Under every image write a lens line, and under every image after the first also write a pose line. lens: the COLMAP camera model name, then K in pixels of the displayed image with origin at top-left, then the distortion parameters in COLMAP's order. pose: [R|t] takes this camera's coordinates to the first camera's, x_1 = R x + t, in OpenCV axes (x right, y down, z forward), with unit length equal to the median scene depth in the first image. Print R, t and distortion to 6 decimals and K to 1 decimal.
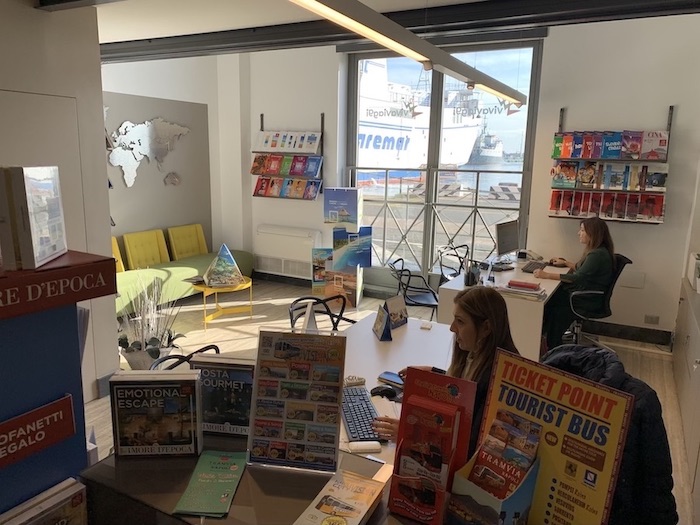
lens RADIAL K [[543.7, 0, 350.7], [0, 543.7, 258.5], [0, 0, 1]] dist [0.022846, -0.014541]
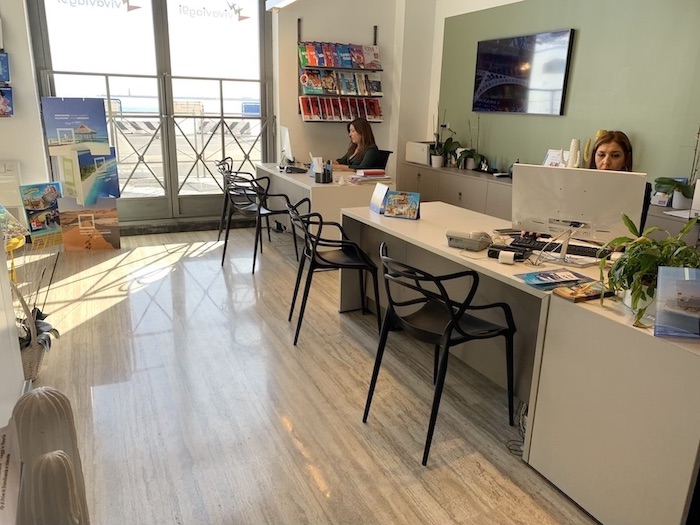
lens RADIAL K [[543.7, 0, 350.7], [0, 543.7, 258.5], [0, 0, 1]] dist [0.022846, -0.014541]
pose [[0.589367, -0.226078, 0.775587, -0.513191], [0.143695, 0.974073, 0.174741, 0.013749], [-0.794983, 0.008461, 0.606573, 0.277895]]
